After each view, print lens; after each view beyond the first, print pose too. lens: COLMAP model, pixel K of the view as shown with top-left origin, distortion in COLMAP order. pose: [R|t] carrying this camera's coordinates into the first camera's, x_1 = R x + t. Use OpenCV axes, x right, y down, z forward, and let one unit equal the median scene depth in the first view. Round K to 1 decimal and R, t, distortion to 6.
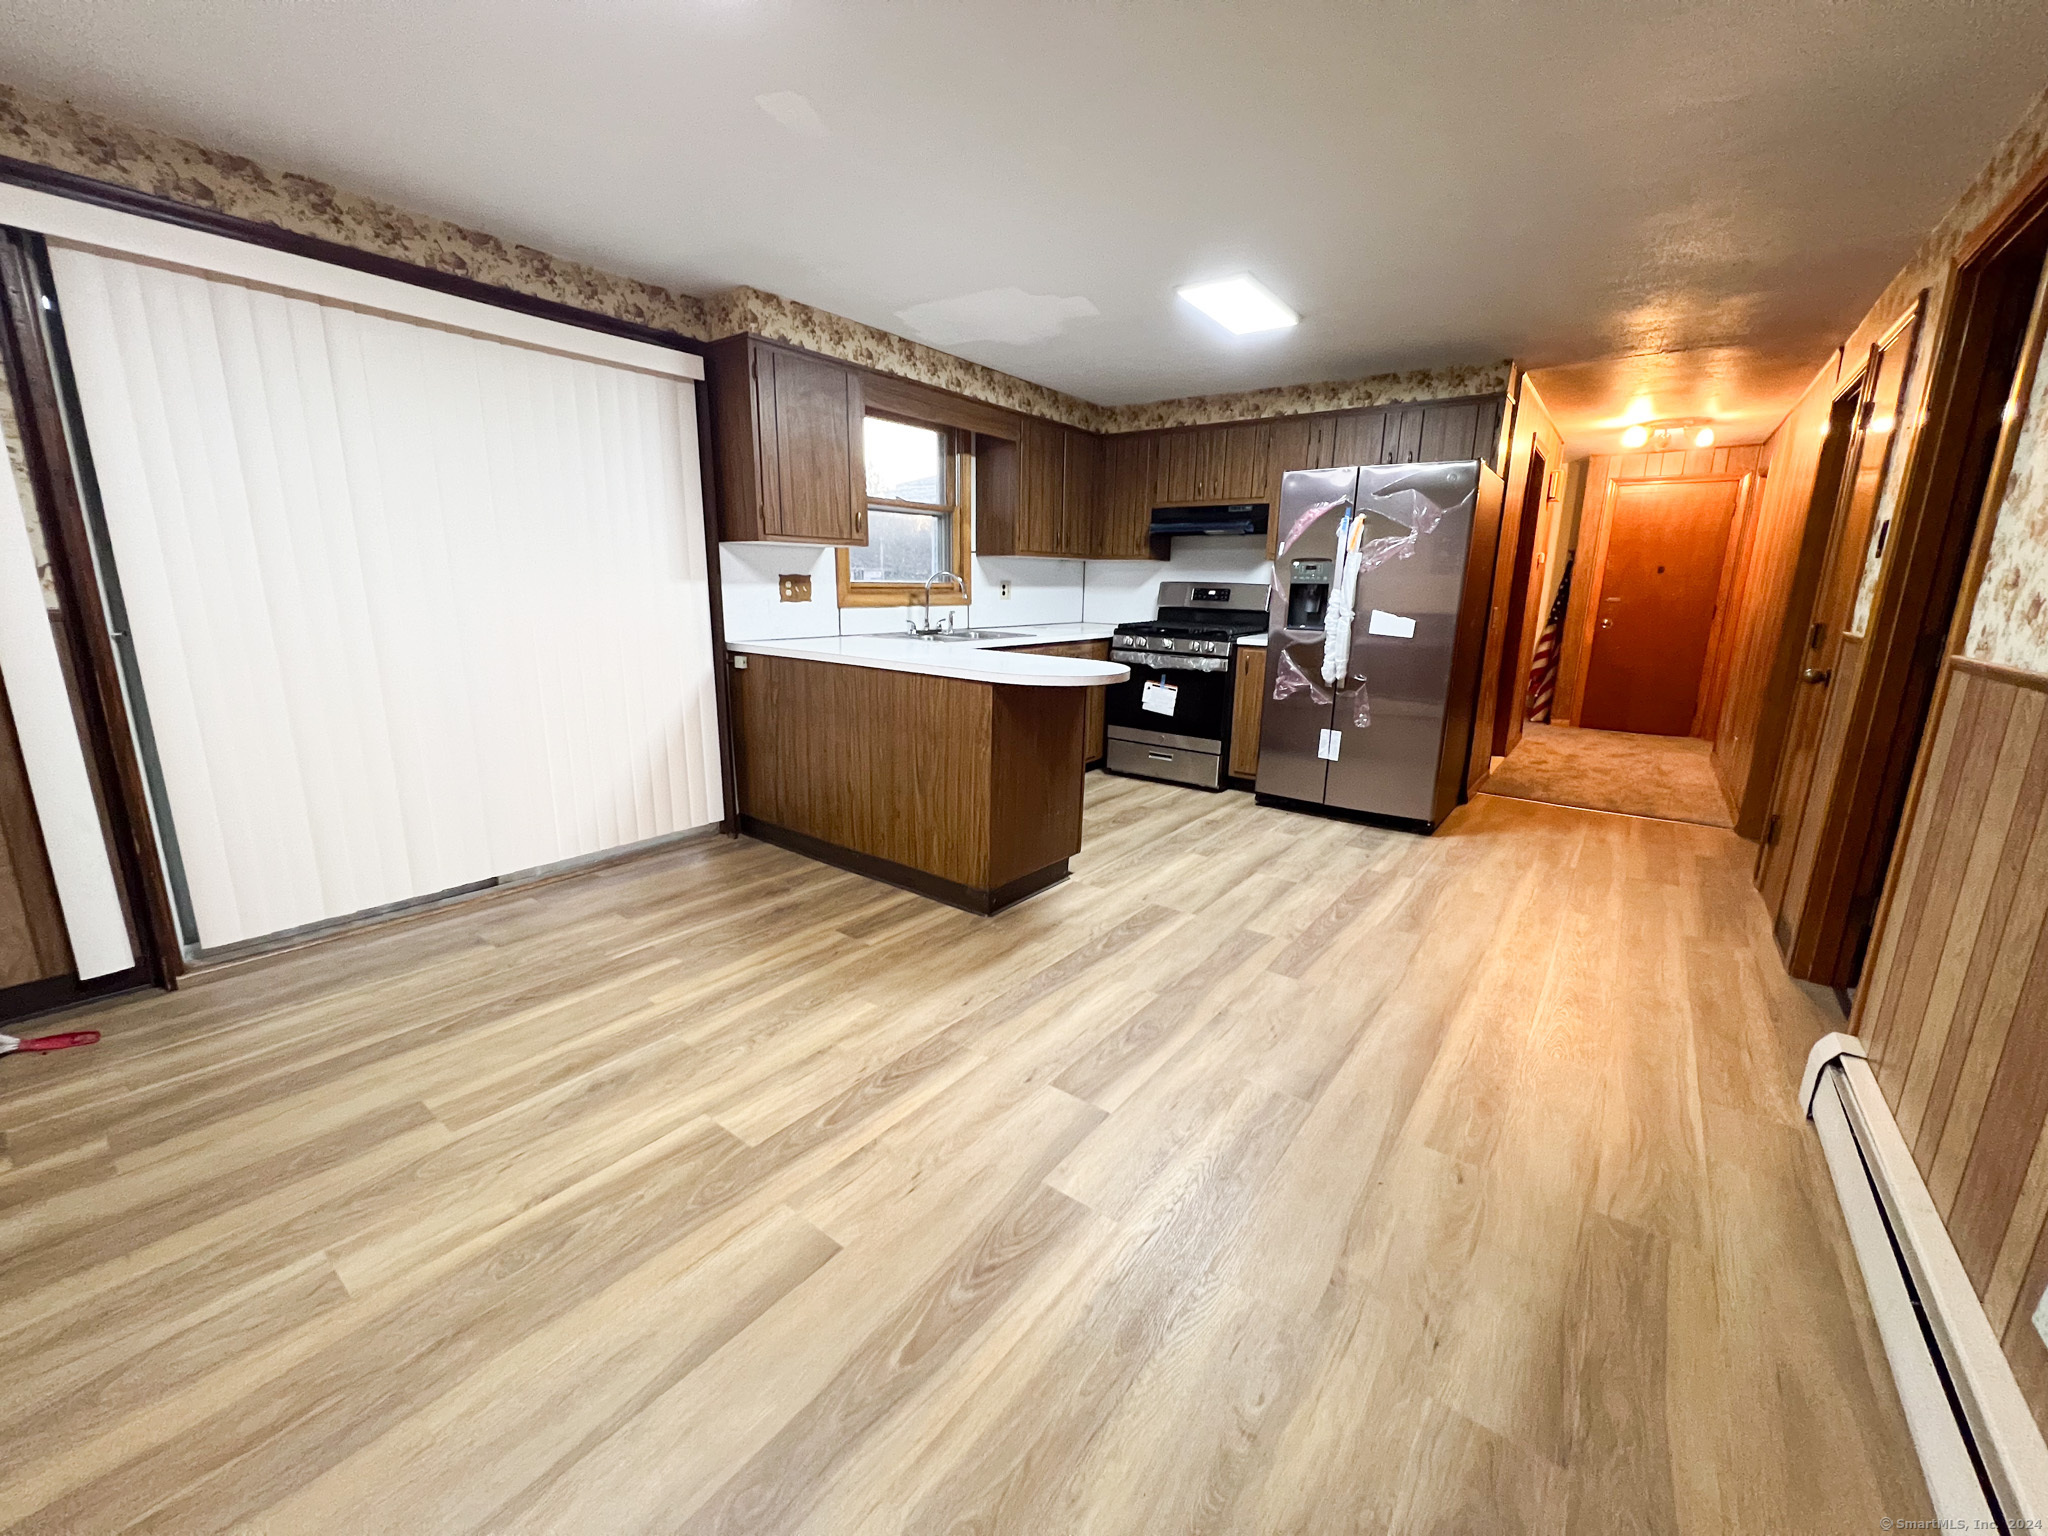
lens RADIAL K [[813.9, 0, 1017.3], [0, 813.9, 770.2], [0, 0, 1]] dist [-0.005477, 0.000780]
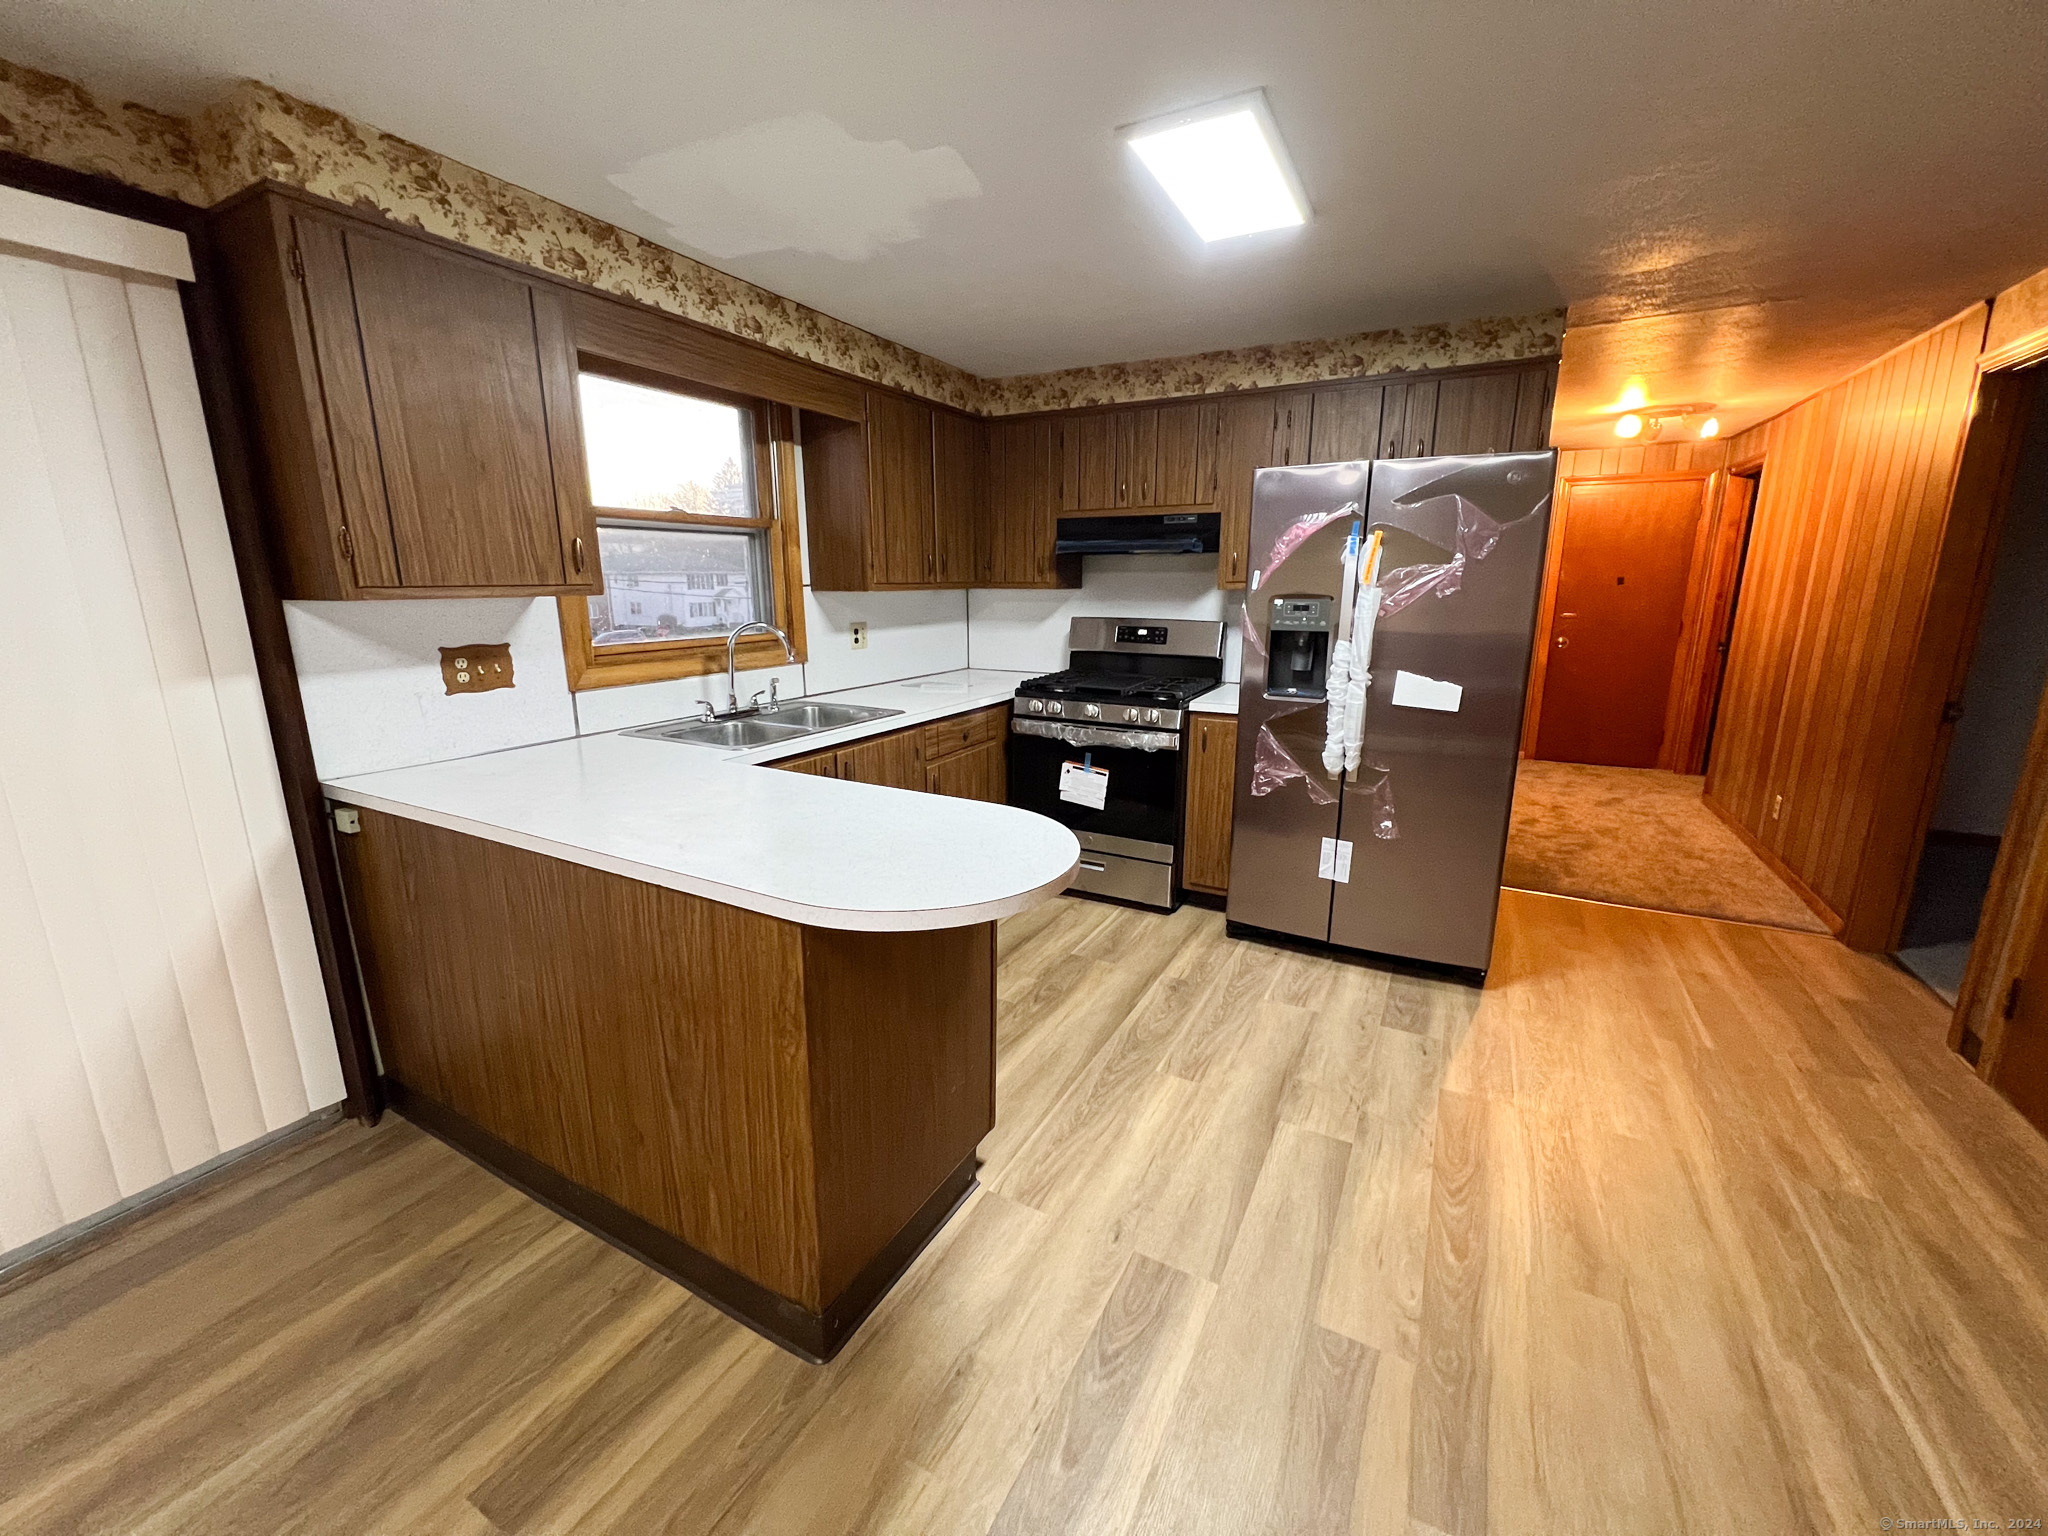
lens RADIAL K [[813.9, 0, 1017.3], [0, 813.9, 769.5], [0, 0, 1]] dist [-0.005477, 0.000780]
pose [[0.988930, -0.050530, 0.139516, 0.026121], [0.050441, 0.998718, 0.004180, -0.156503], [-0.139549, 0.002904, 0.990211, 0.433438]]
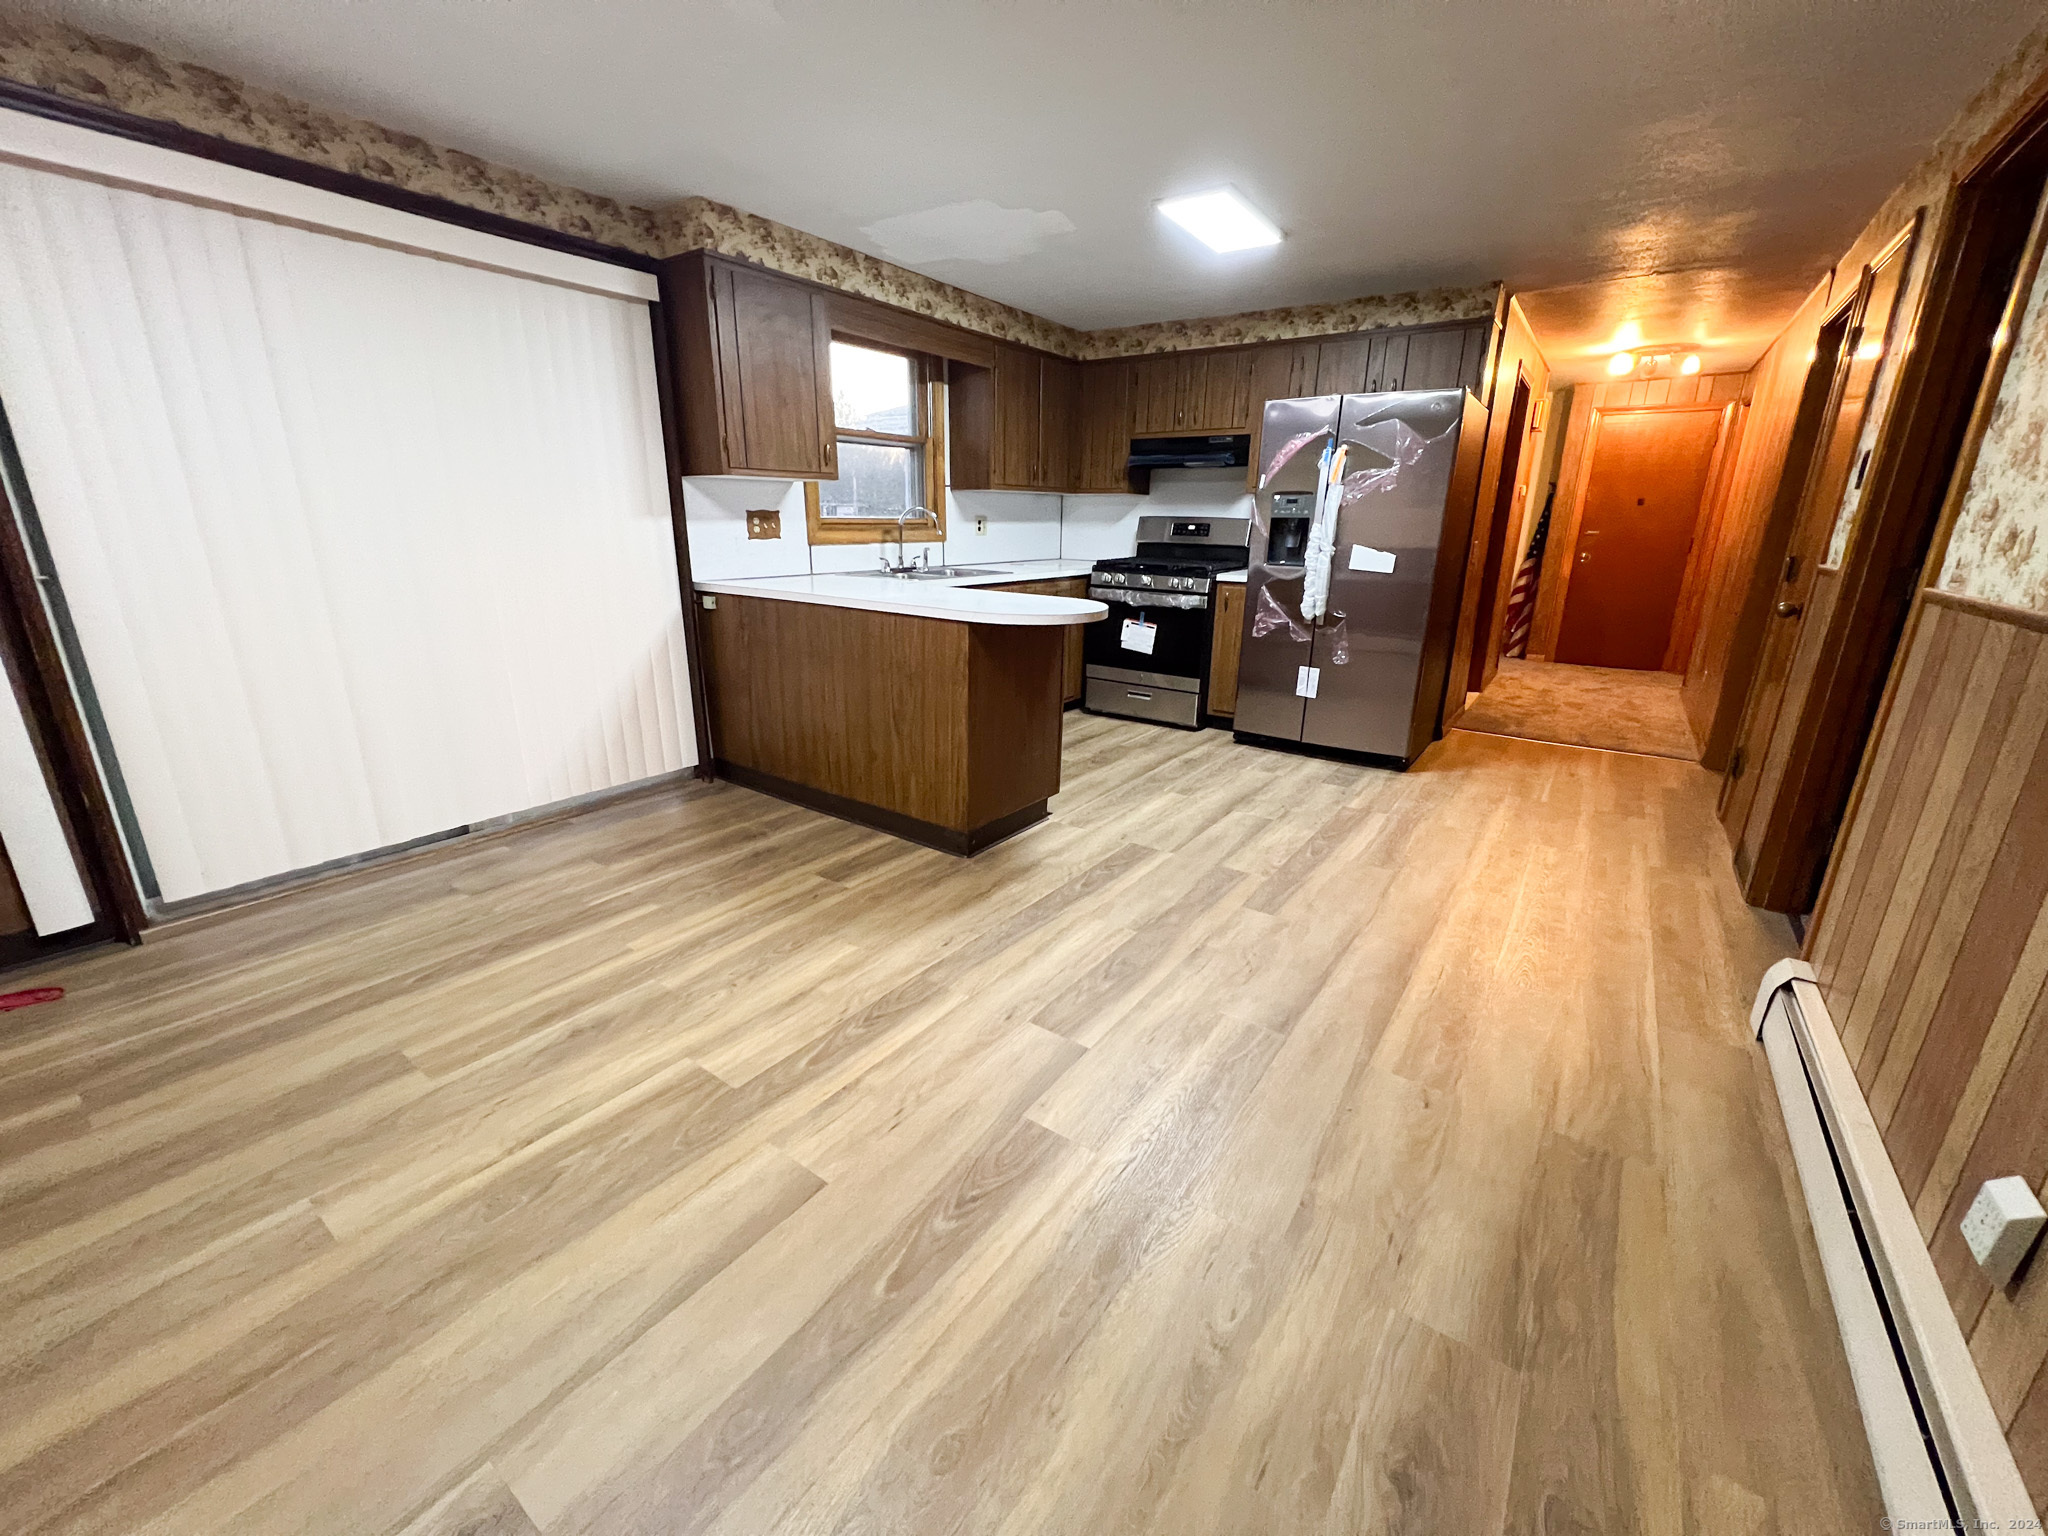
lens RADIAL K [[813.9, 0, 1017.5], [0, 813.9, 769.7], [0, 0, 1]] dist [-0.005477, 0.000780]
pose [[0.999630, -0.011808, 0.024512, 0.002379], [0.009978, 0.997245, 0.073504, -0.001285], [-0.025312, -0.073232, 0.996994, 0.006632]]
